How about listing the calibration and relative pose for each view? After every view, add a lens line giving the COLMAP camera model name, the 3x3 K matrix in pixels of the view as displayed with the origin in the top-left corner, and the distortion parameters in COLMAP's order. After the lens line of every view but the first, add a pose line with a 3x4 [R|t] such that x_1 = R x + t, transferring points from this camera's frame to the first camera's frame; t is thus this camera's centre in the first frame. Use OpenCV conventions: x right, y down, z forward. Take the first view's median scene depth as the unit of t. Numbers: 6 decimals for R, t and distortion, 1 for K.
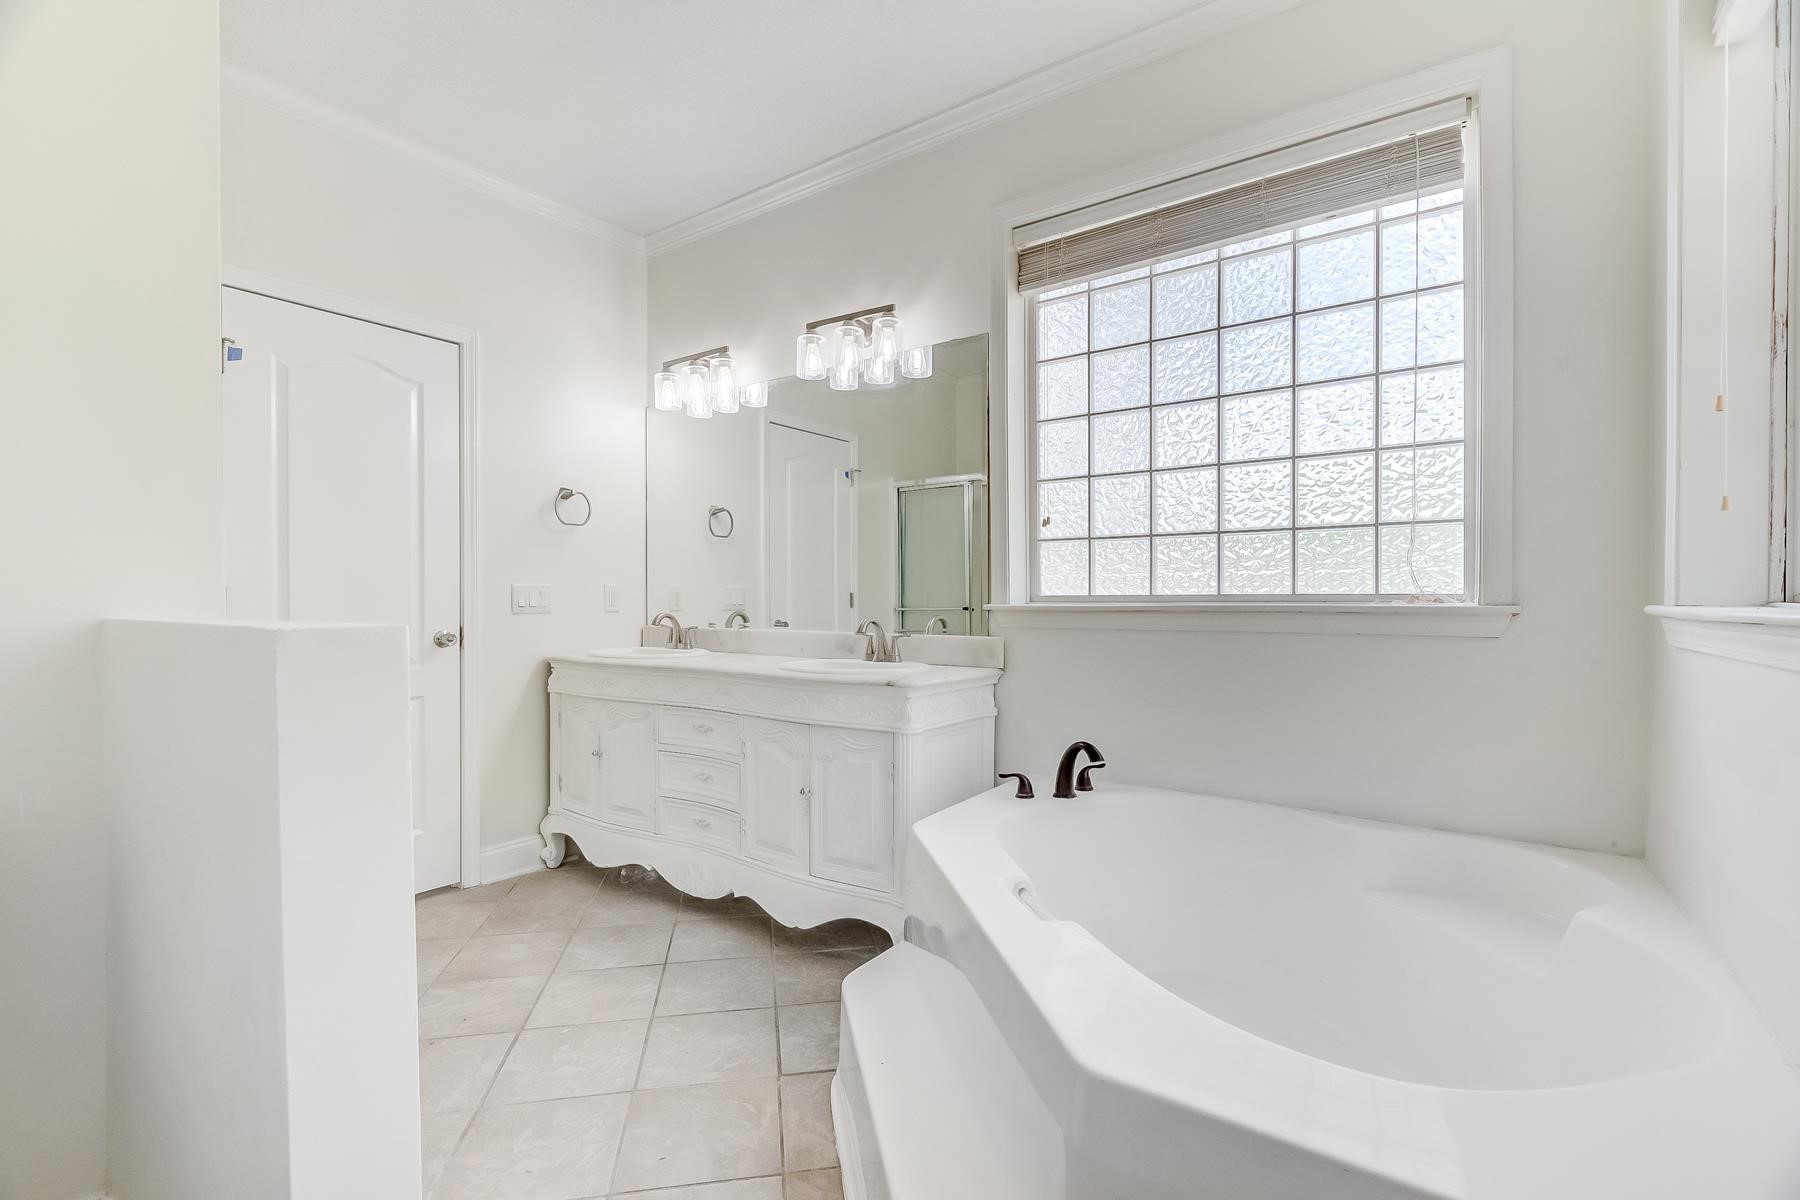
lens RADIAL K [[808.4, 0, 898.8], [0, 808.4, 607.1], [0, 0, 1]] dist [0.002949, -0.001493]
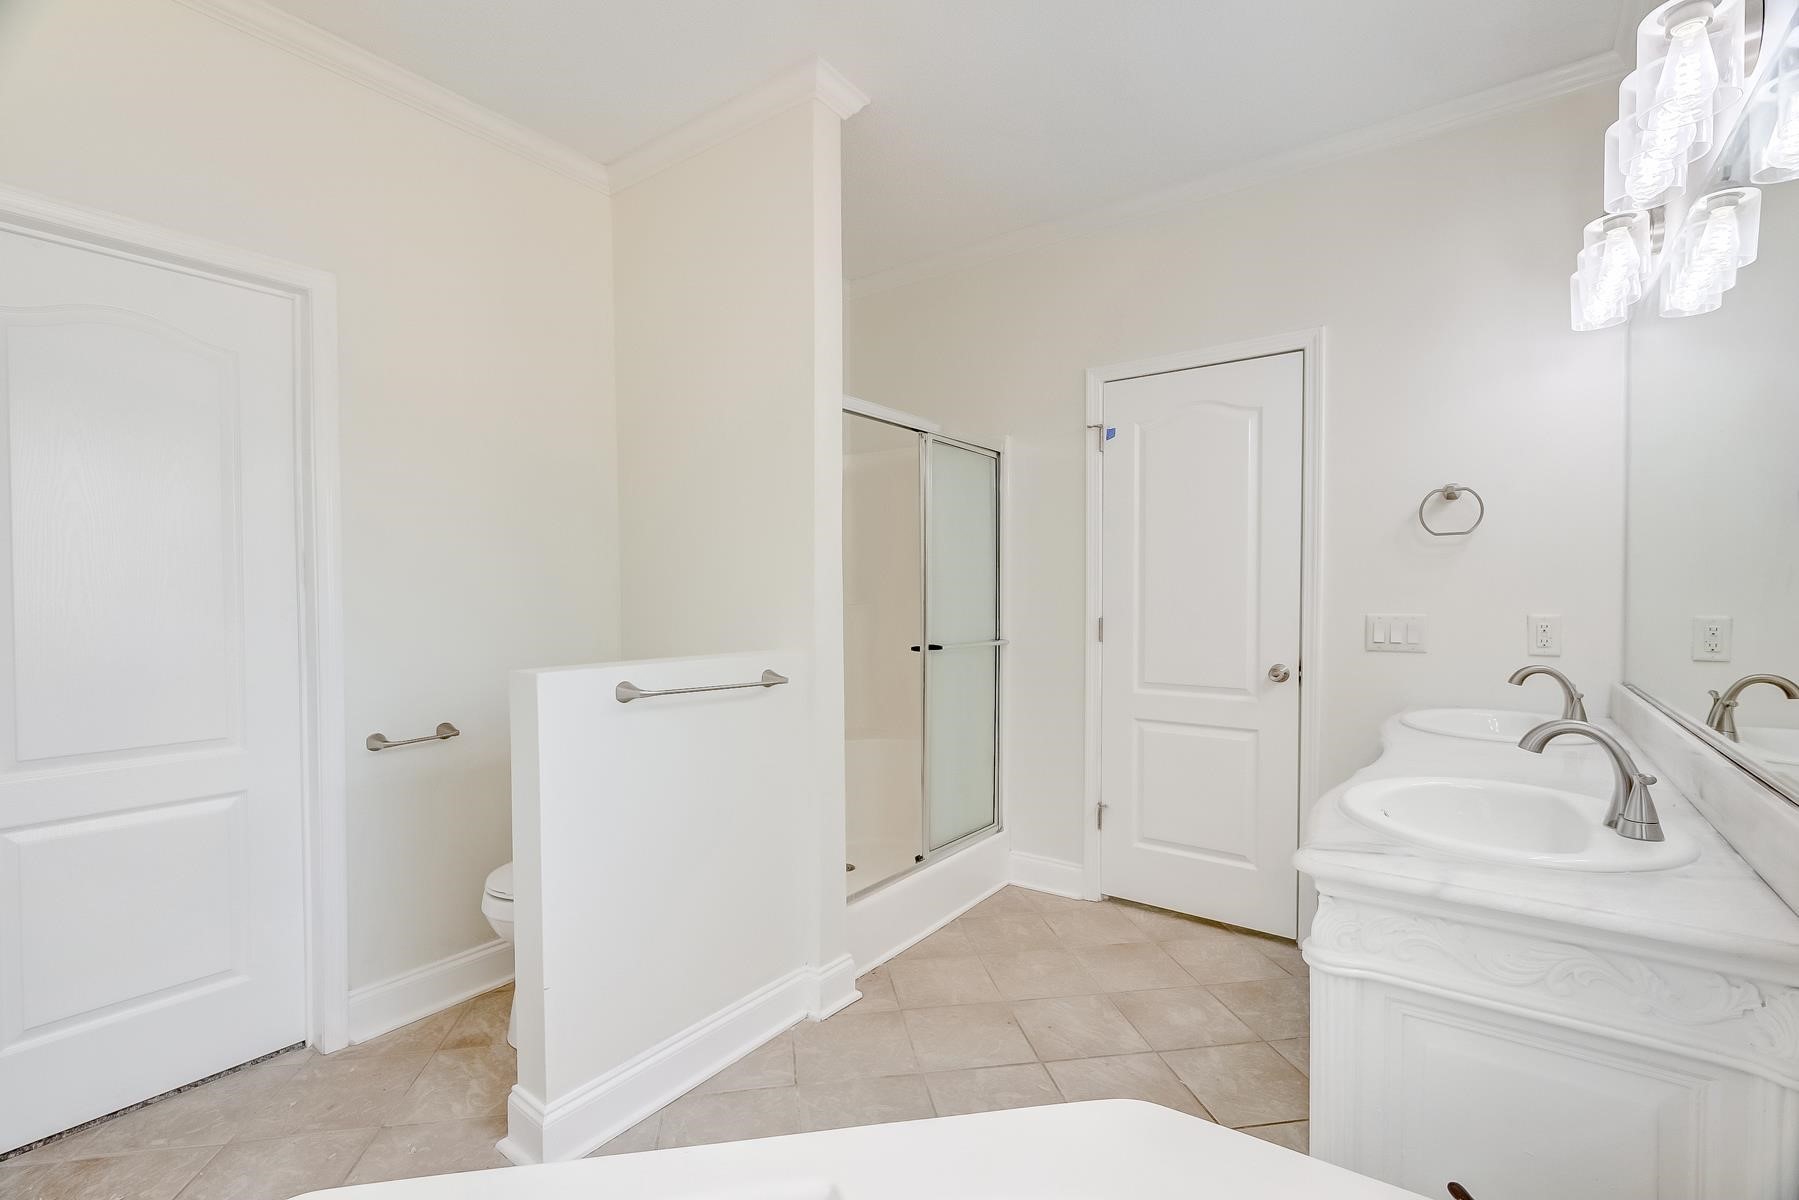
lens RADIAL K [[808.0, 0, 903.3], [0, 808.0, 609.3], [0, 0, 1]] dist [0.002949, -0.001493]
pose [[-0.021832, 0.022275, -0.999513, 0.394448], [-0.011358, 0.999682, 0.022527, -0.052418], [0.999697, 0.011844, -0.021572, 0.601836]]
